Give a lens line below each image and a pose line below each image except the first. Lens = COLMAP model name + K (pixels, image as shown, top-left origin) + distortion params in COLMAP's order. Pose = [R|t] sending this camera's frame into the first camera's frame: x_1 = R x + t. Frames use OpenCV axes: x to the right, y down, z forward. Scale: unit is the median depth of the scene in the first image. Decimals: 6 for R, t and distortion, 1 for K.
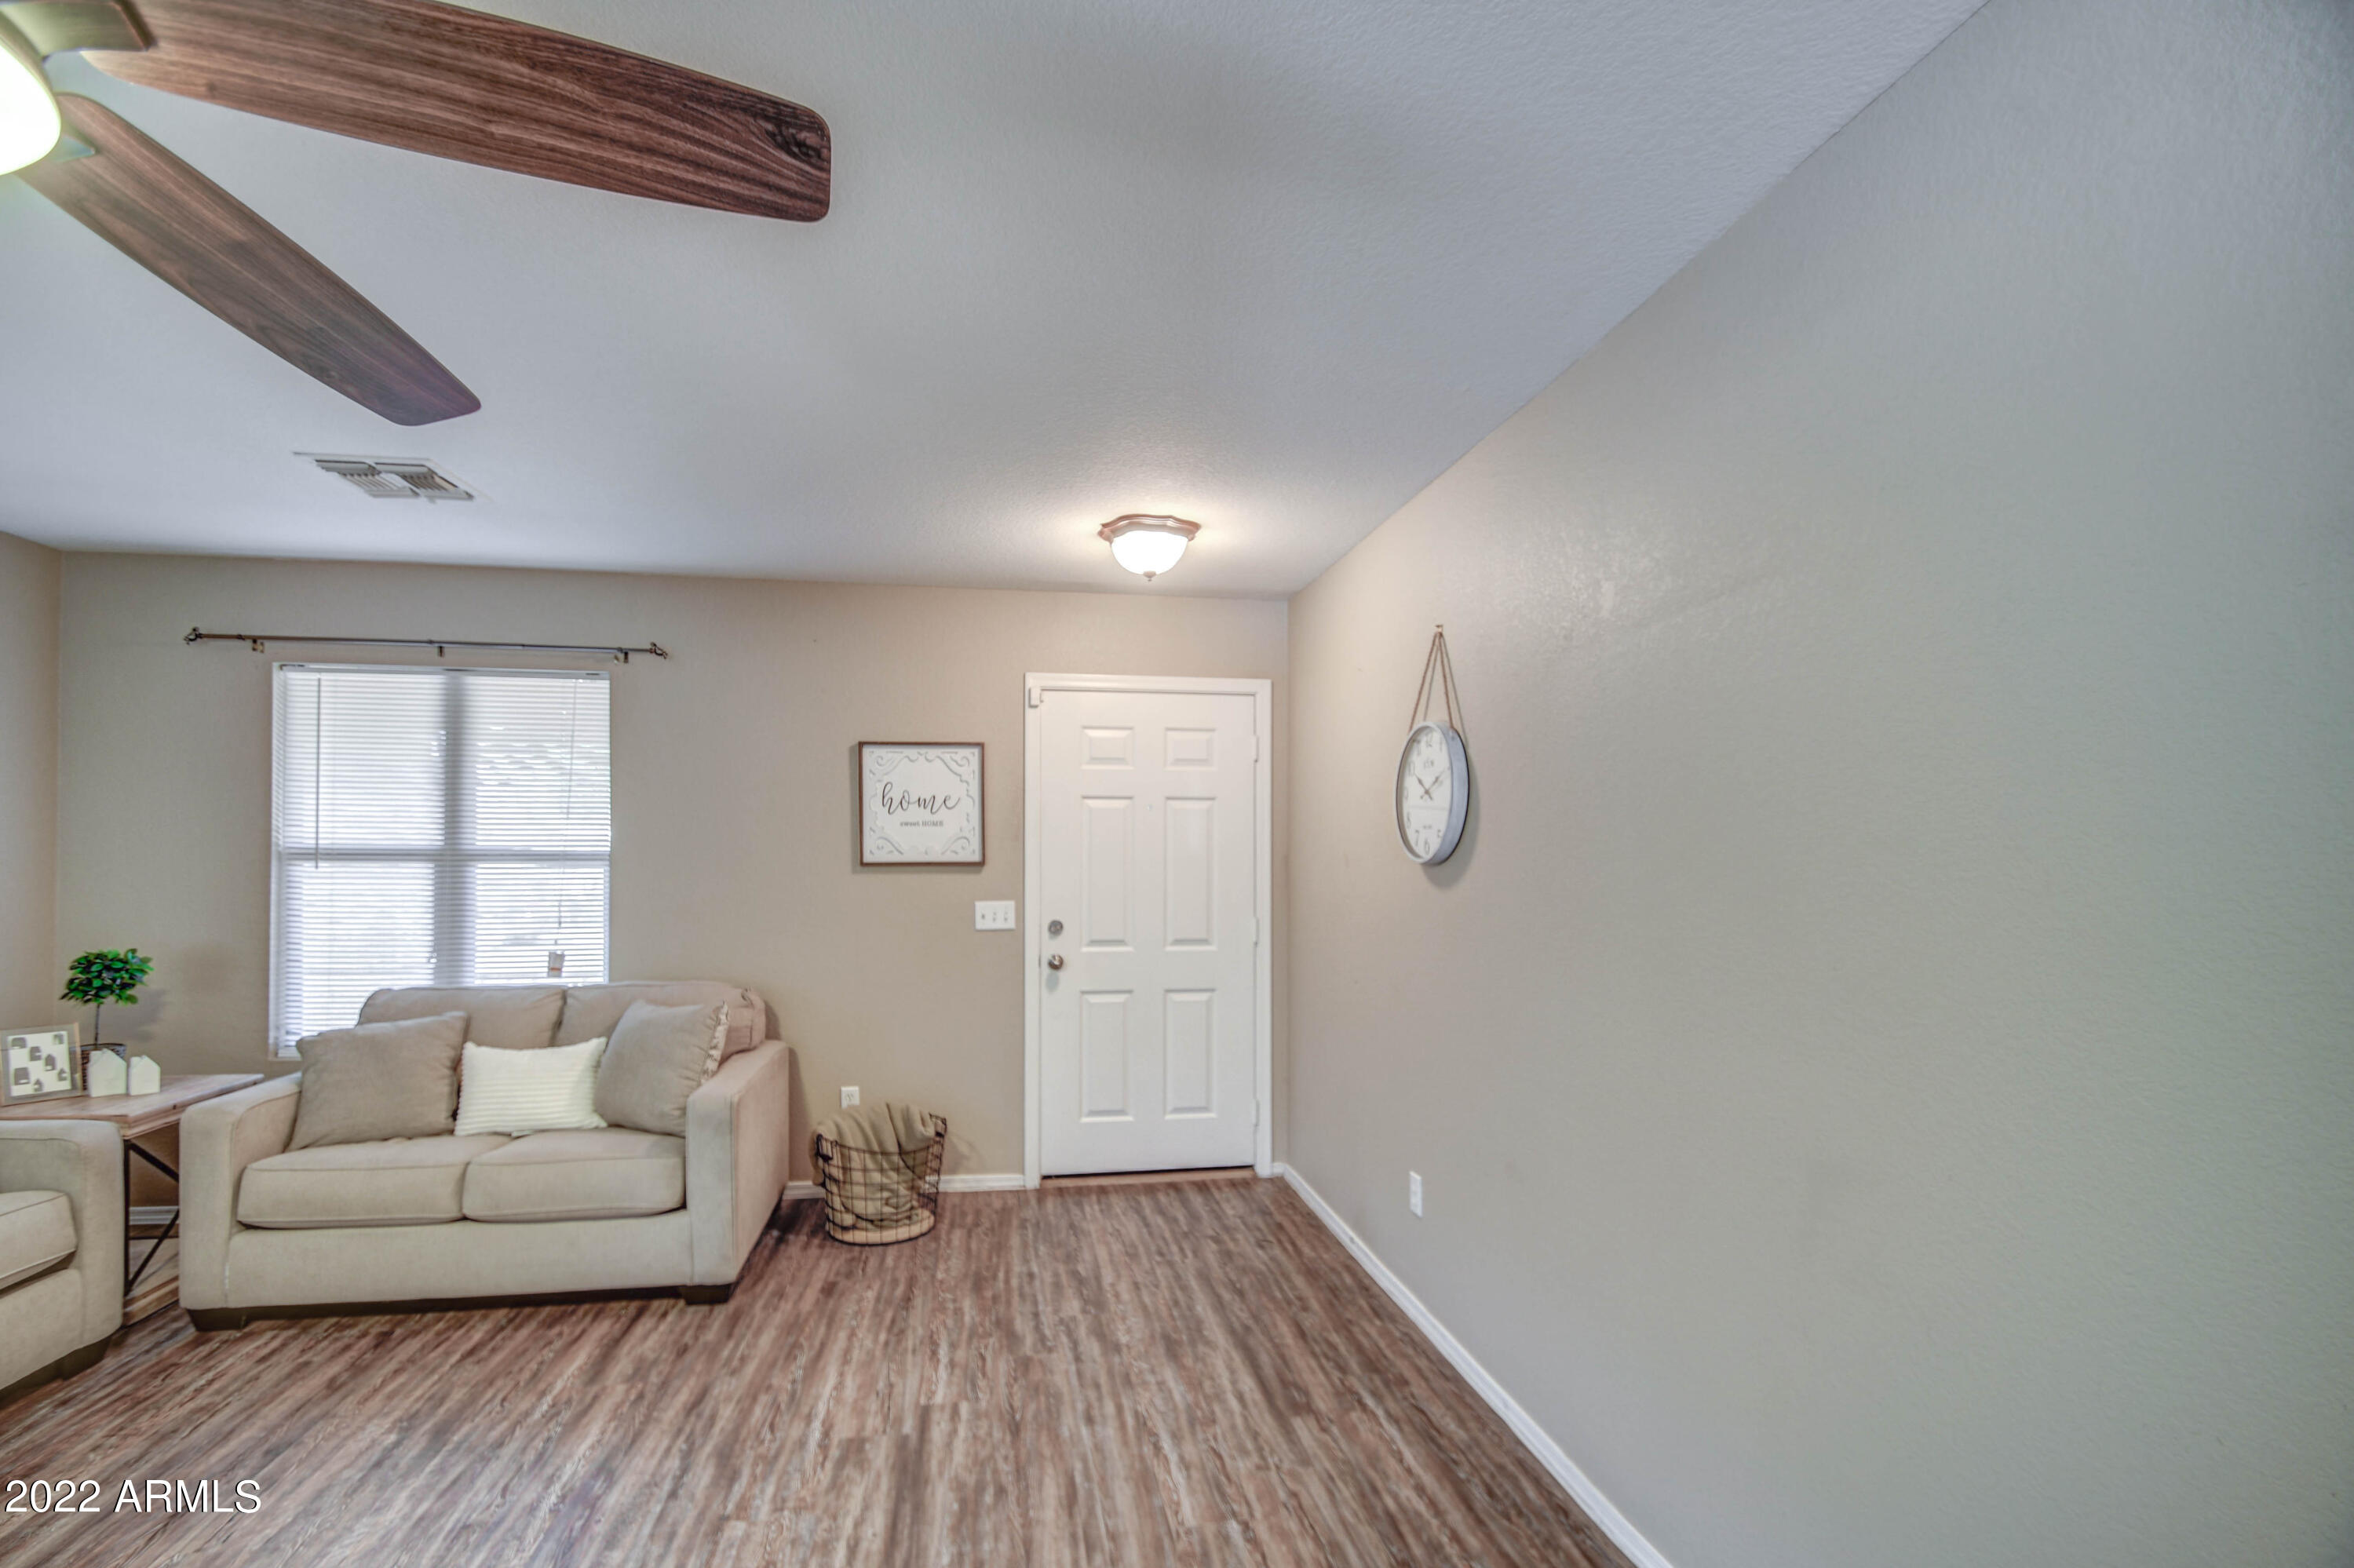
lens RADIAL K [[1037.1, 0, 1194.6], [0, 1037.1, 841.2], [0, 0, 1]] dist [0.016348, -0.000439]
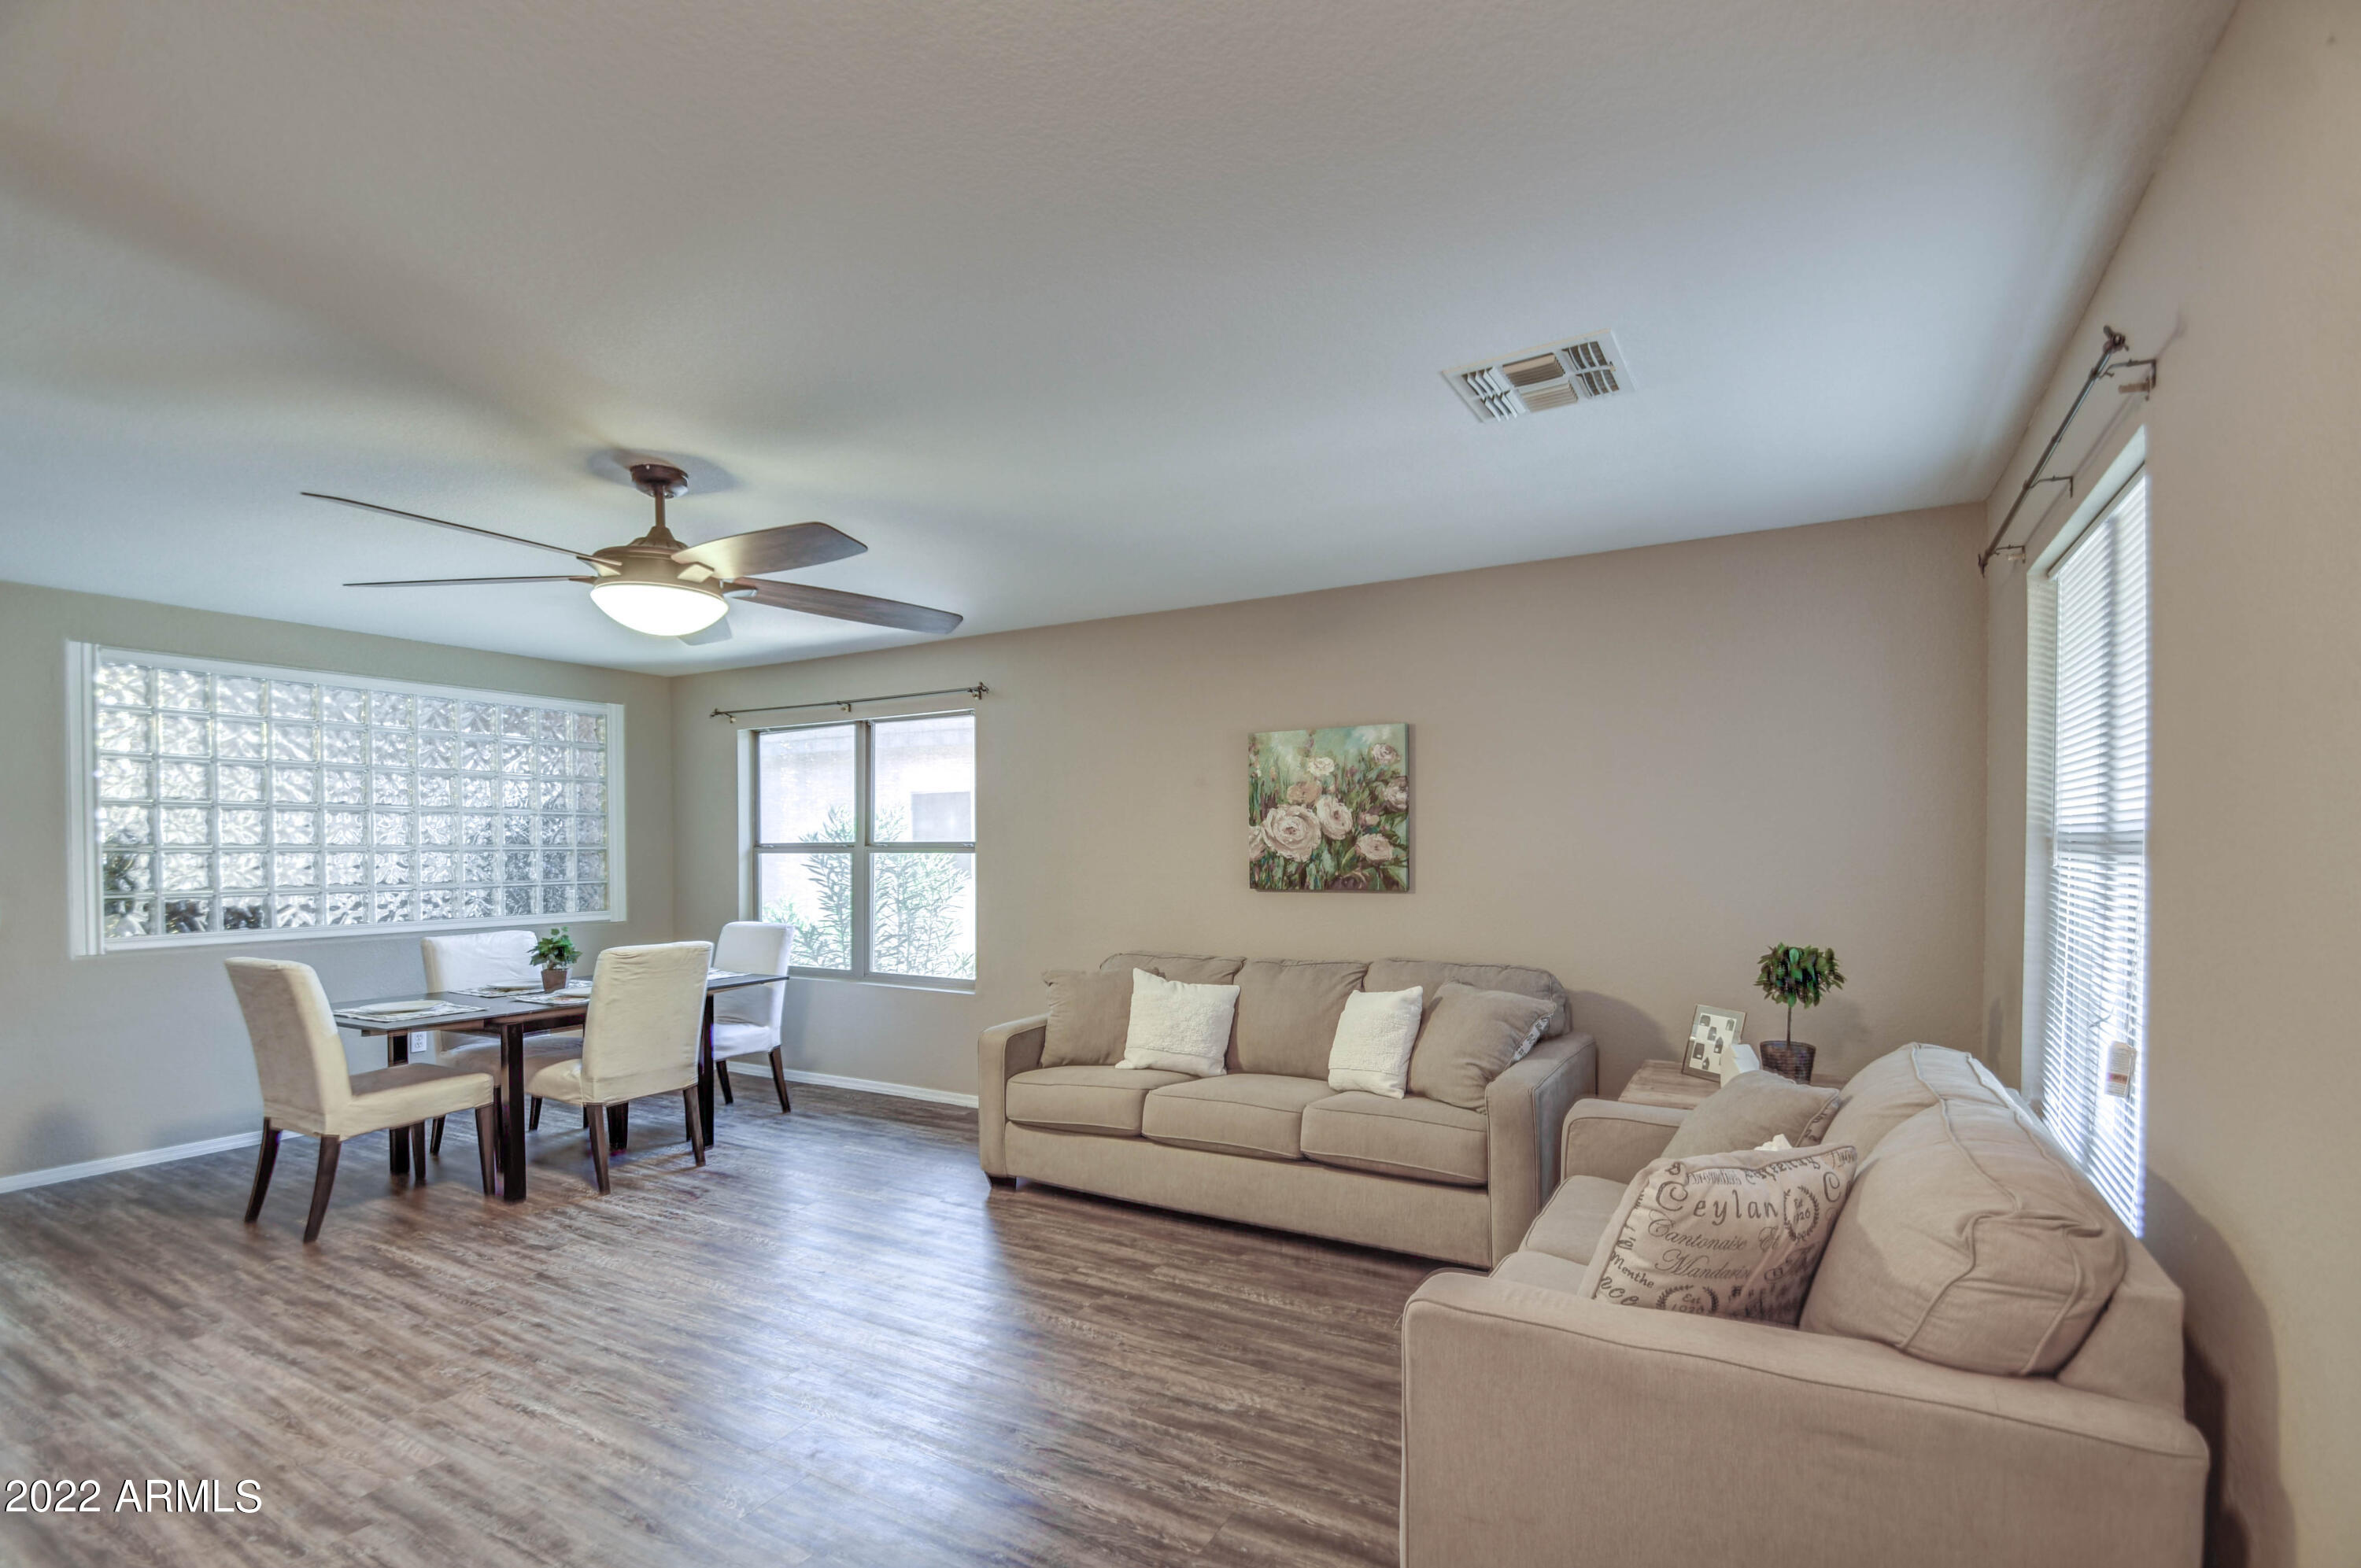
lens RADIAL K [[1040.1, 0, 1198.1], [0, 1040.1, 841.4], [0, 0, 1]] dist [0.016348, -0.000439]
pose [[-0.638455, -0.010623, -0.769586, 0.054547], [0.013160, 0.999608, -0.024715, 0.034869], [0.769547, -0.025907, -0.638065, 1.647996]]
